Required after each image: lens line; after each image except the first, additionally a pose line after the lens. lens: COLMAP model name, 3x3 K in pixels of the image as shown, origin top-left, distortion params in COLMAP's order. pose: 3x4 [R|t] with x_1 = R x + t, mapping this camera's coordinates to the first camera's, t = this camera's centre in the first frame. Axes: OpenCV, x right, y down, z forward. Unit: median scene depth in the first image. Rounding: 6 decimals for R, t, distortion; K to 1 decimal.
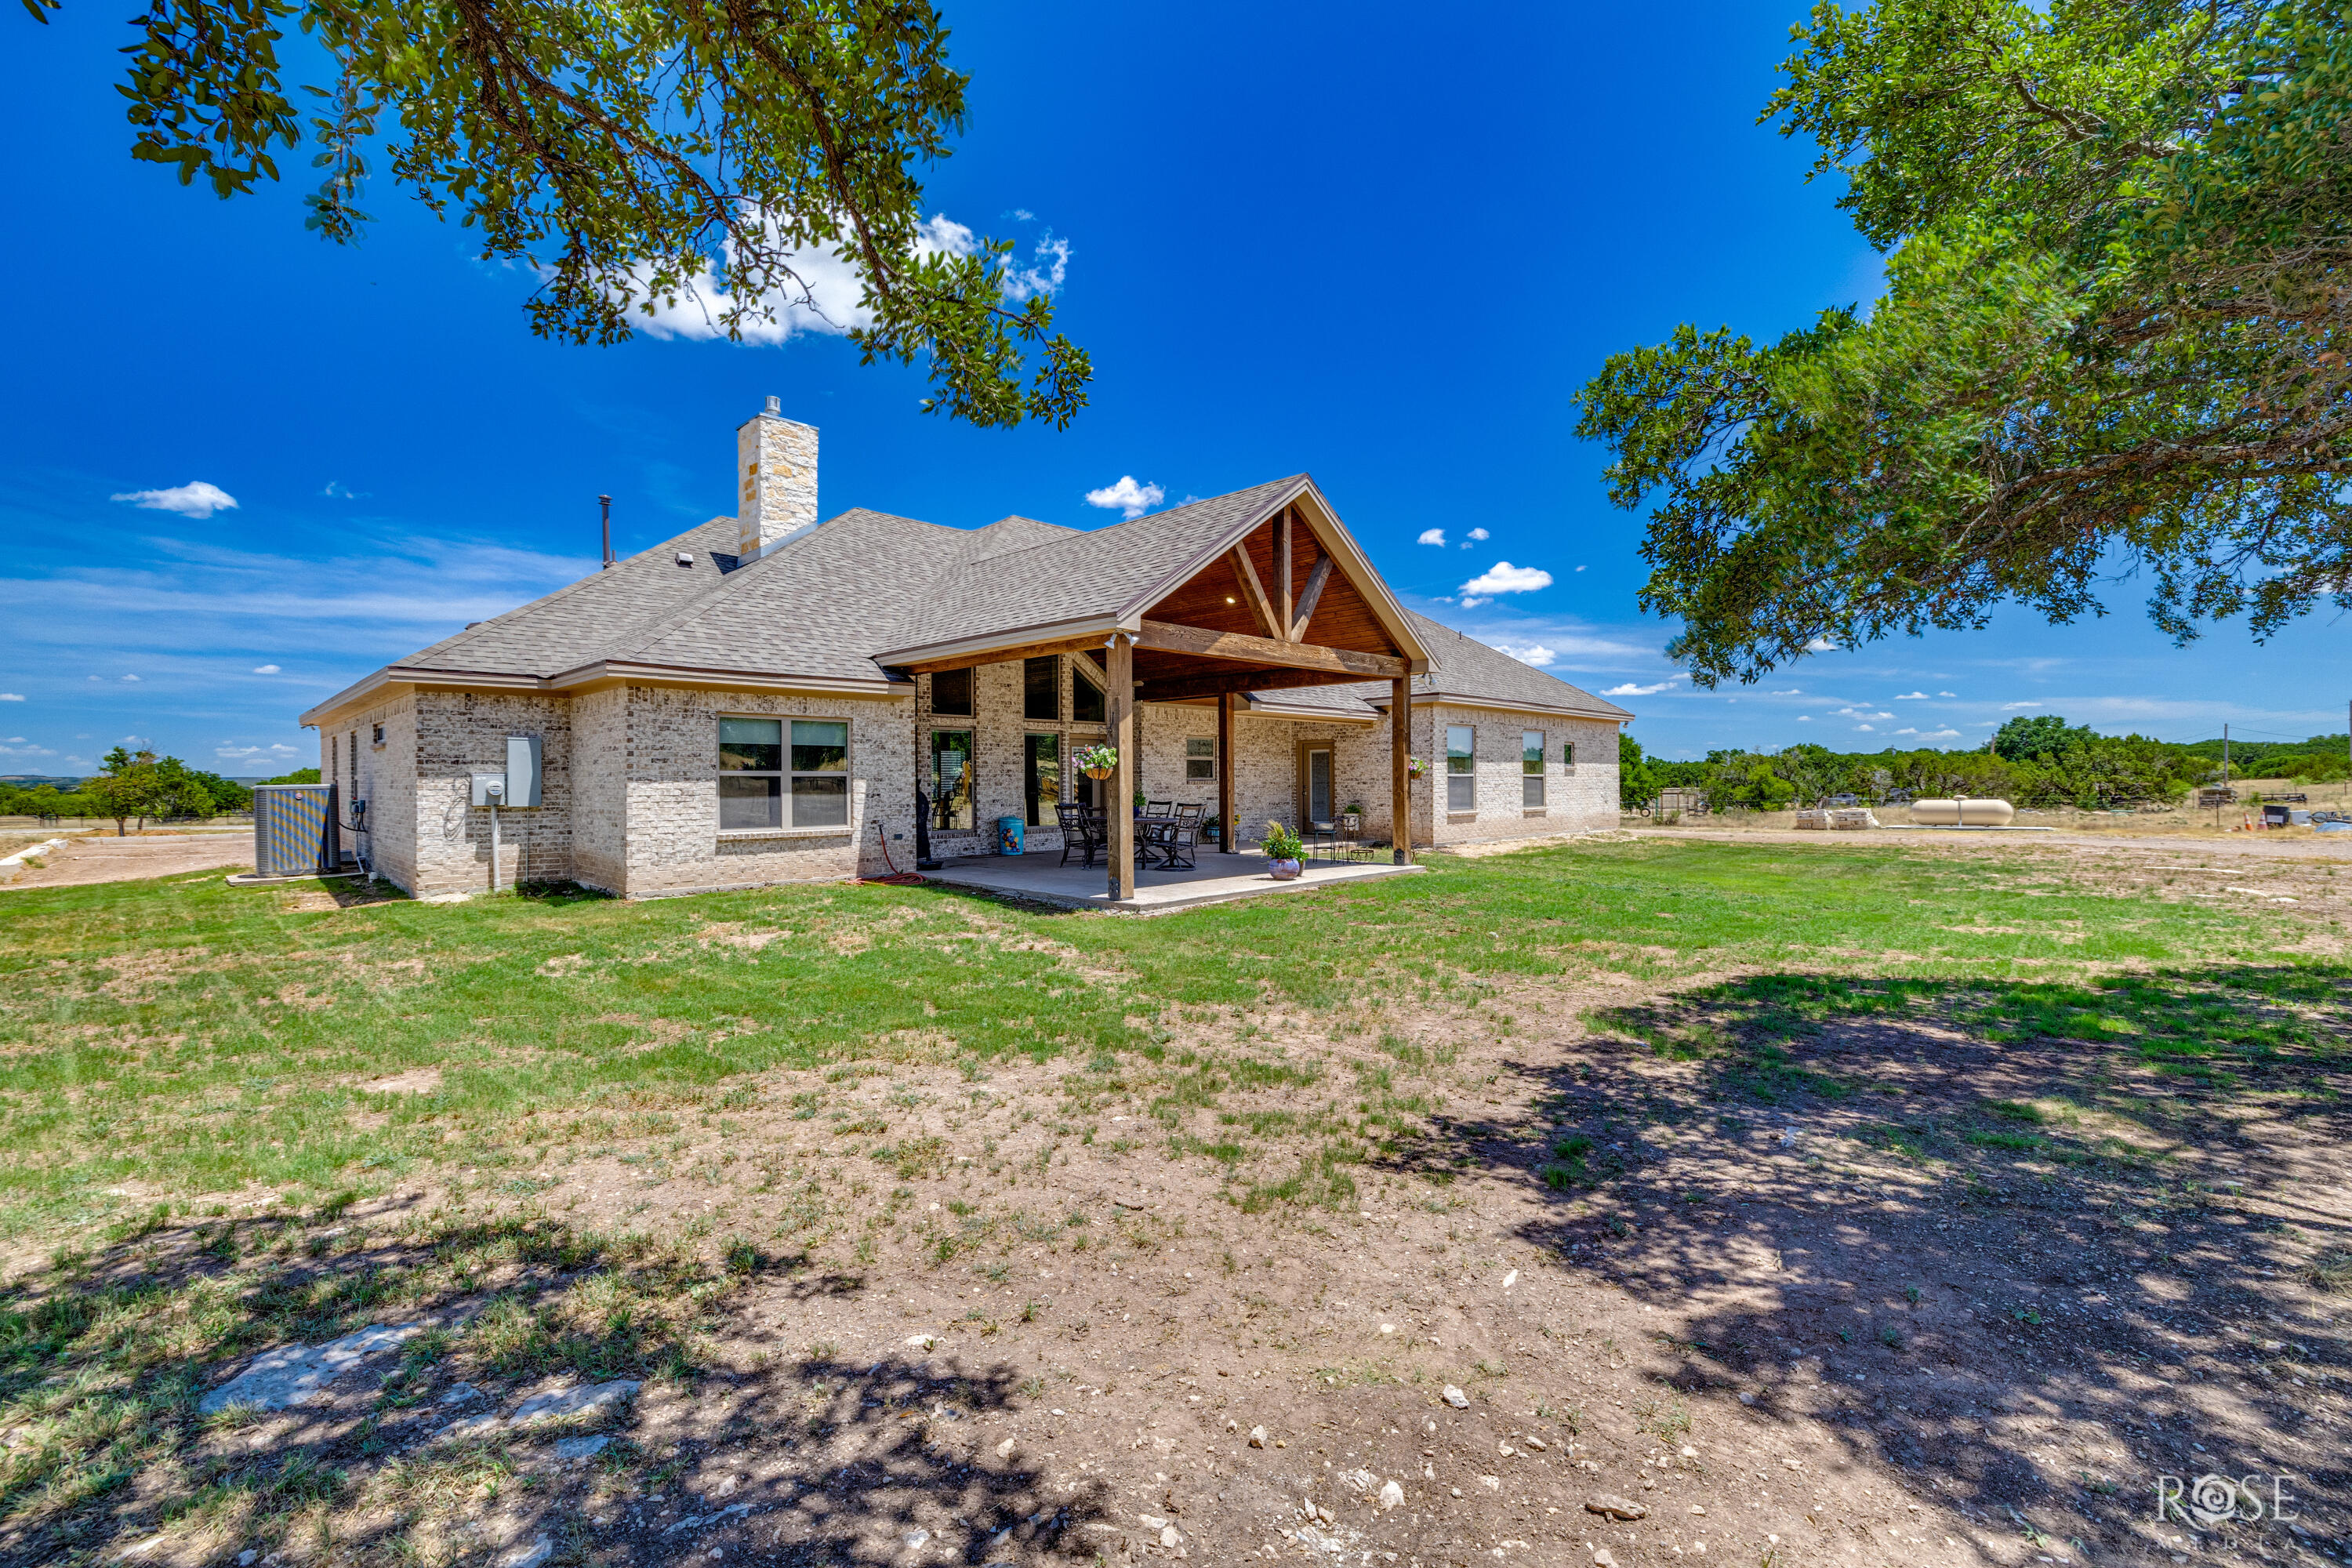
lens RADIAL K [[984.1, 0, 1169.2], [0, 984.1, 778.3], [0, 0, 1]] dist [-0.000785, 0.000791]
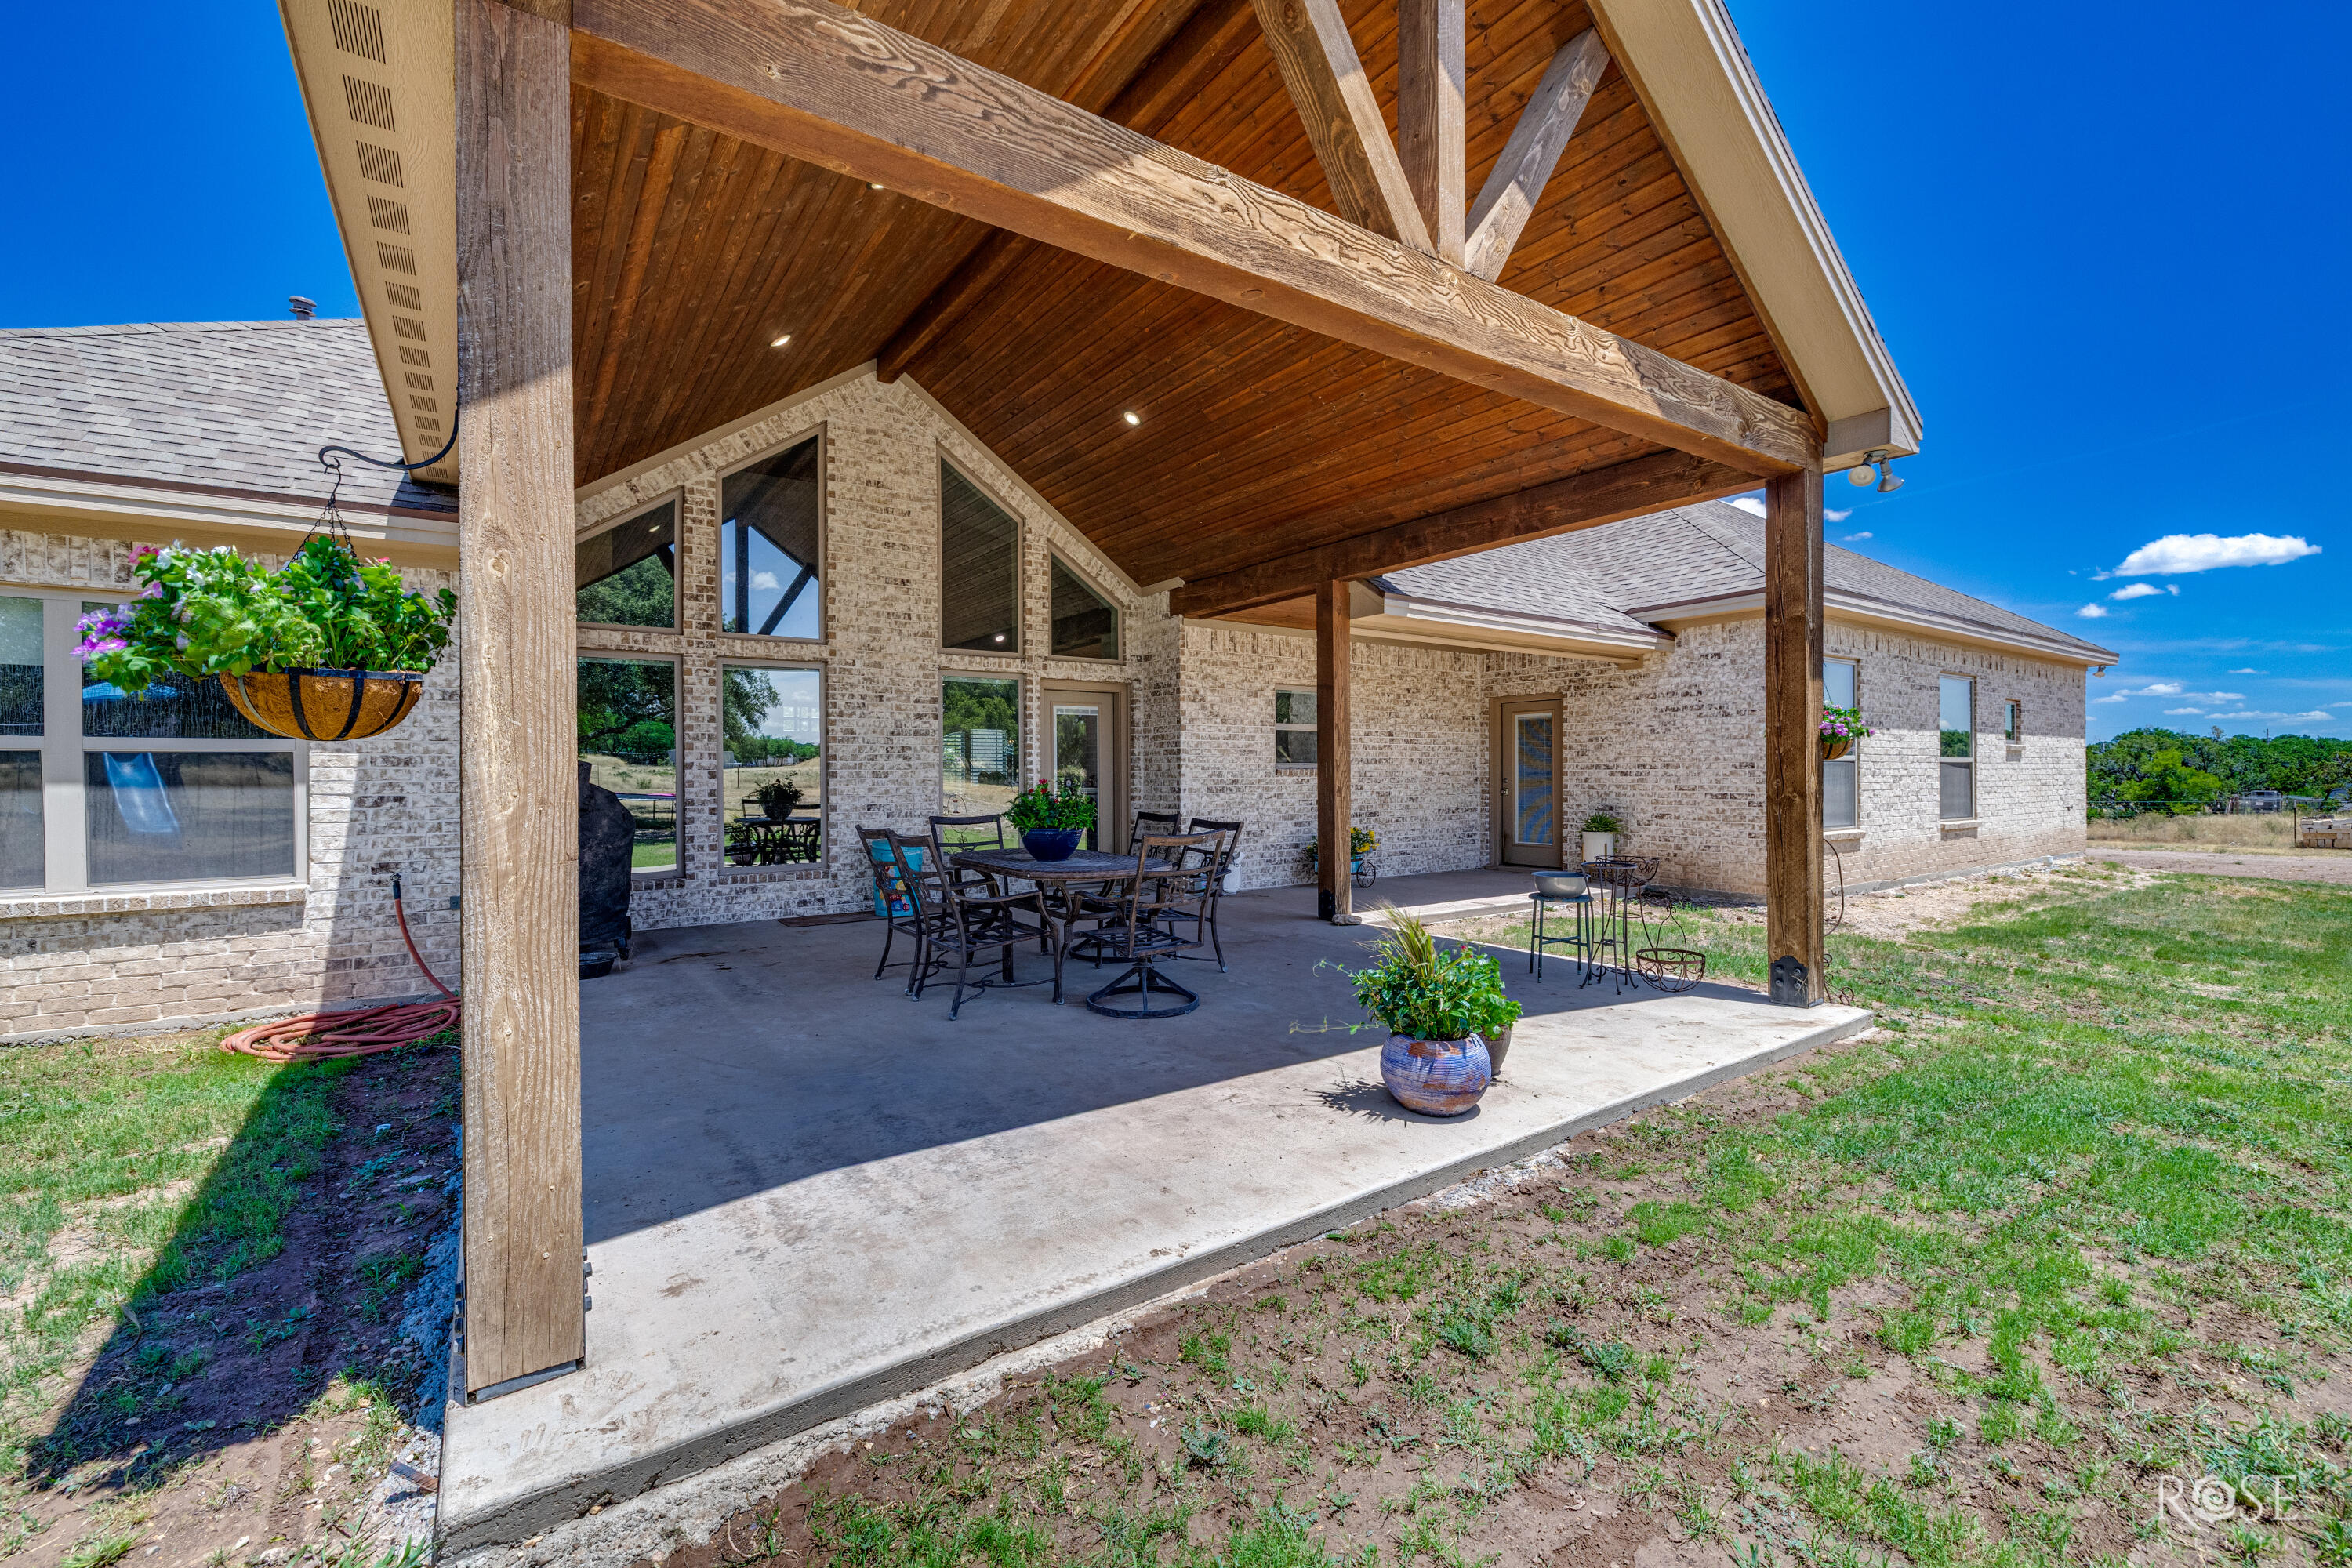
lens RADIAL K [[984.1, 0, 1169.2], [0, 984.1, 778.3], [0, 0, 1]] dist [-0.000785, 0.000791]
pose [[0.982418, 0.001599, -0.186689, 0.065660], [-0.000222, 0.999973, 0.007399, 0.003896], [0.186696, -0.007227, 0.982391, 0.494988]]
